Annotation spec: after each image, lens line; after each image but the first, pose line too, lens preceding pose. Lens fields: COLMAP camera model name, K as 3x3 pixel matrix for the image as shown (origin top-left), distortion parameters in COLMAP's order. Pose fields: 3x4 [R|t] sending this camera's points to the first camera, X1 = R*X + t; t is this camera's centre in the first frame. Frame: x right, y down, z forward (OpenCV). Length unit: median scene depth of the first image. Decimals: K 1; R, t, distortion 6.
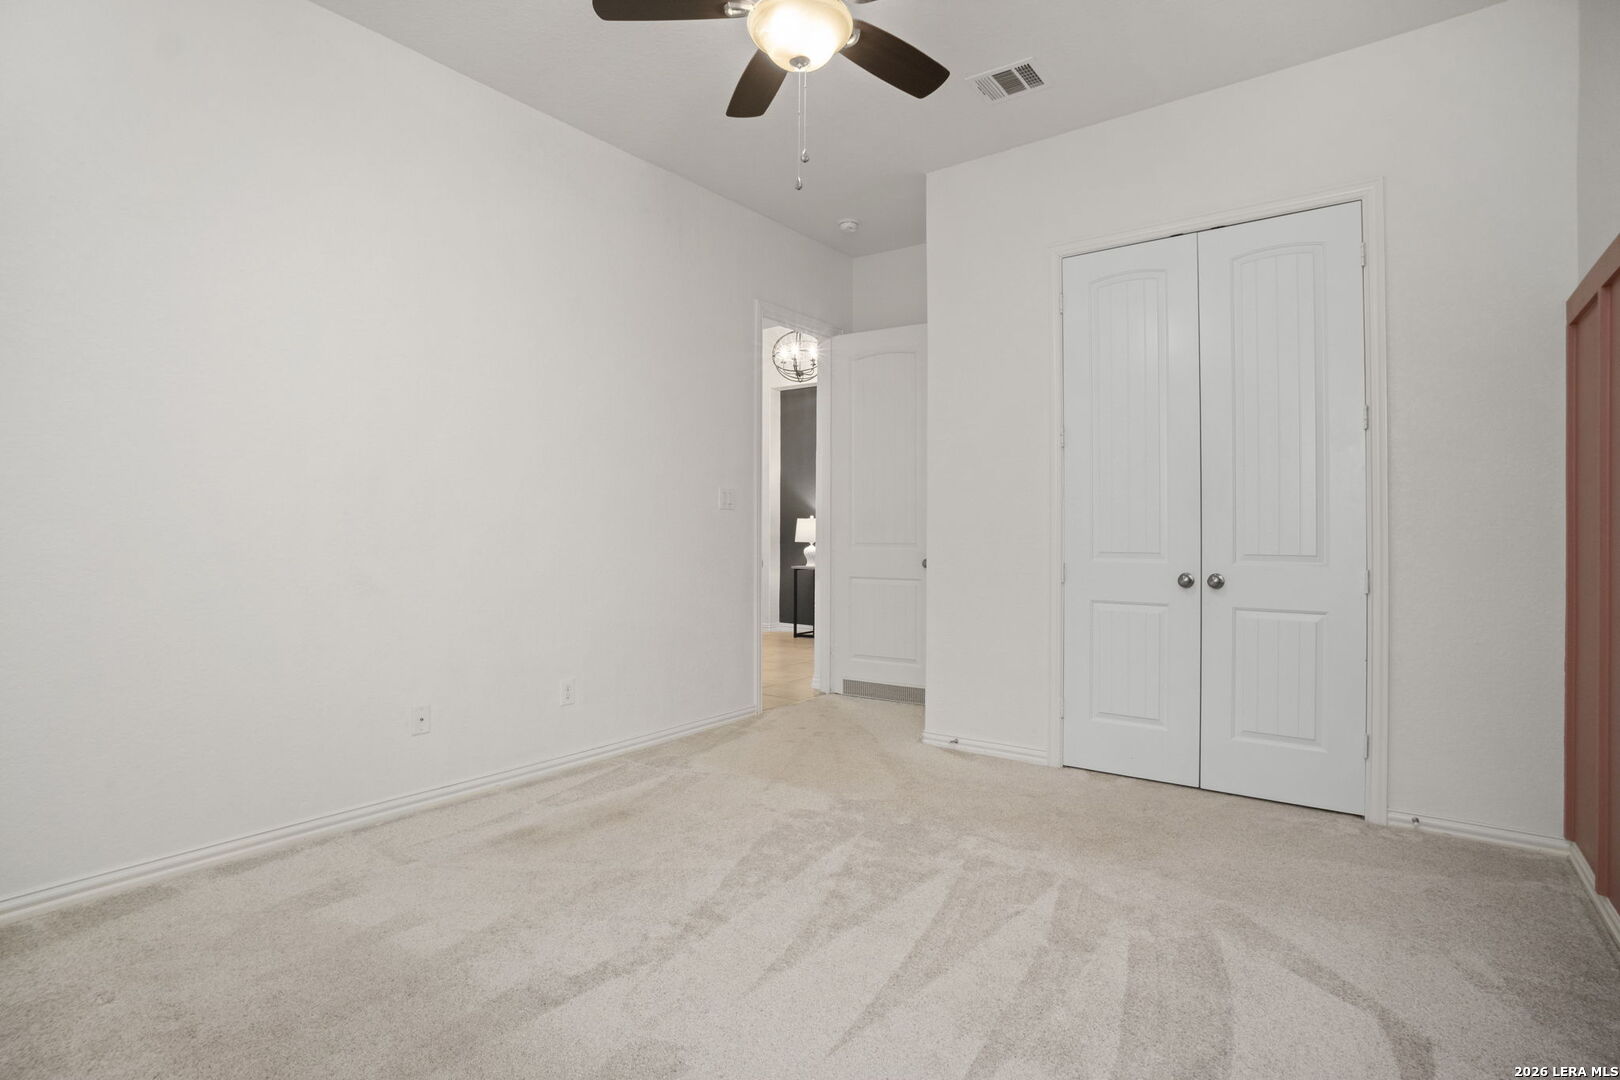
lens RADIAL K [[784.7, 0, 810.0], [0, 784.7, 540.0], [0, 0, 1]] dist [-0.054055, 0.015390]
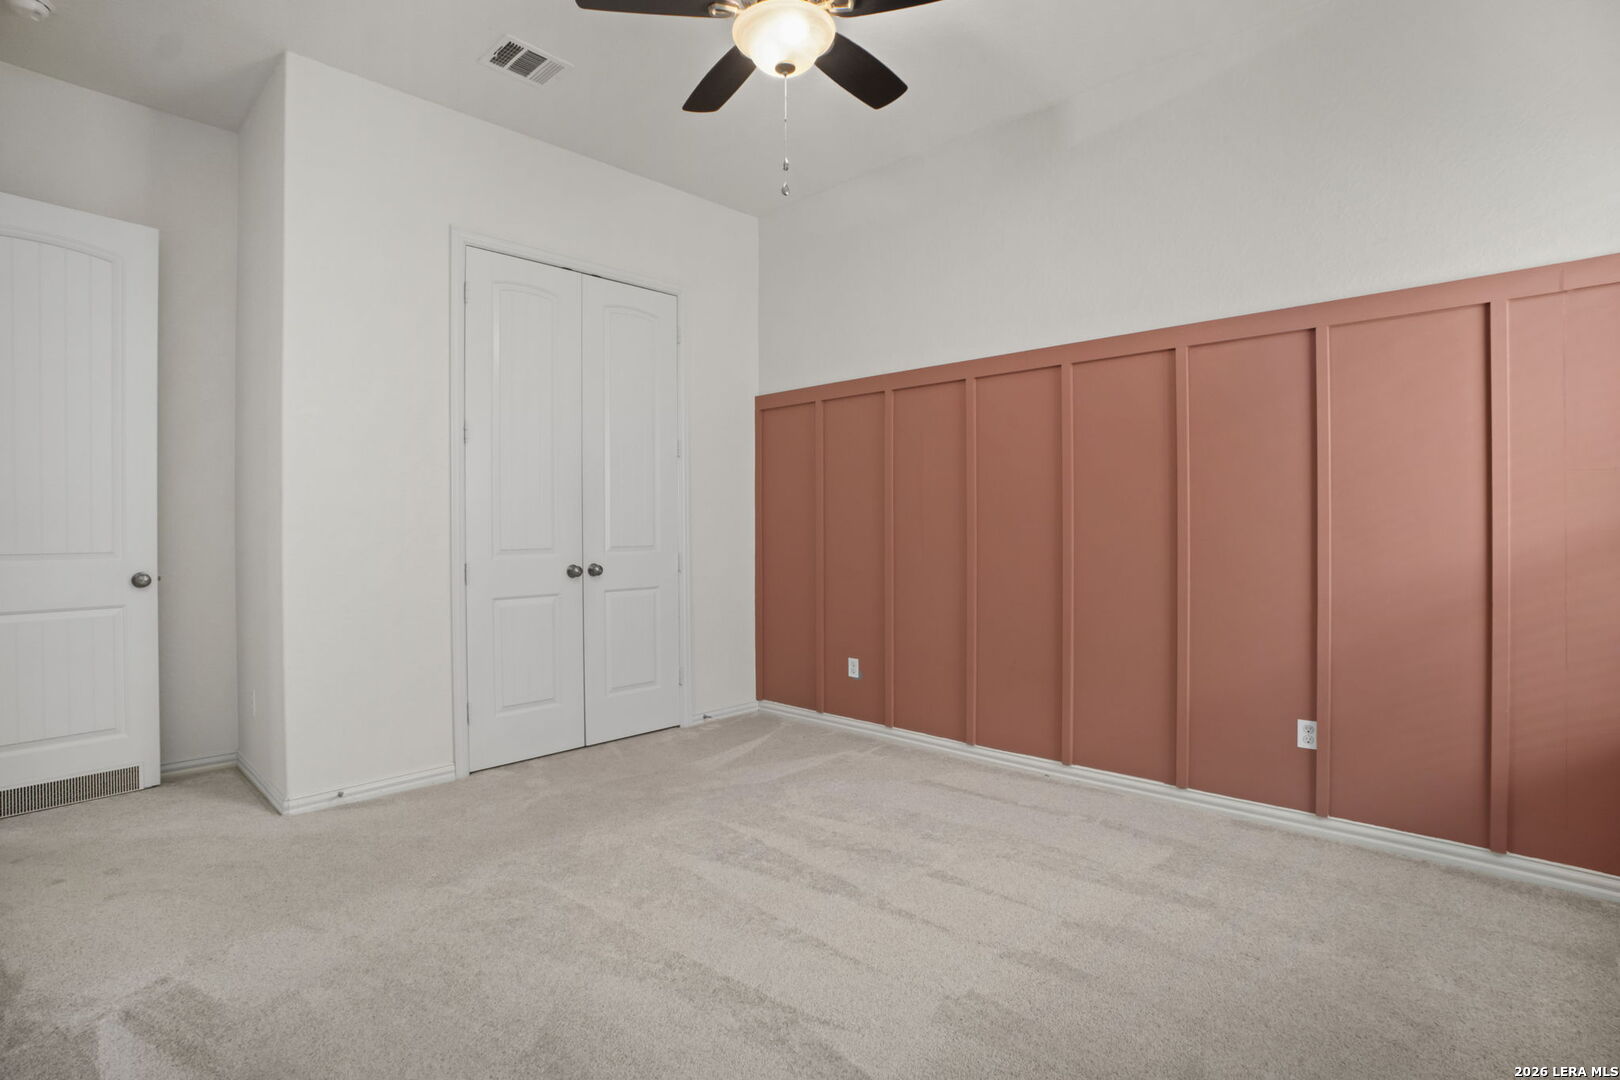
lens RADIAL K [[801.9, 0, 778.3], [0, 801.9, 533.9], [0, 0, 1]] dist [-0.000718, 0.000500]
pose [[0.128074, -0.004076, 0.991756, -0.645723], [0.014900, 0.999887, 0.002185, -0.001397], [-0.991653, 0.014498, 0.128121, 0.523177]]
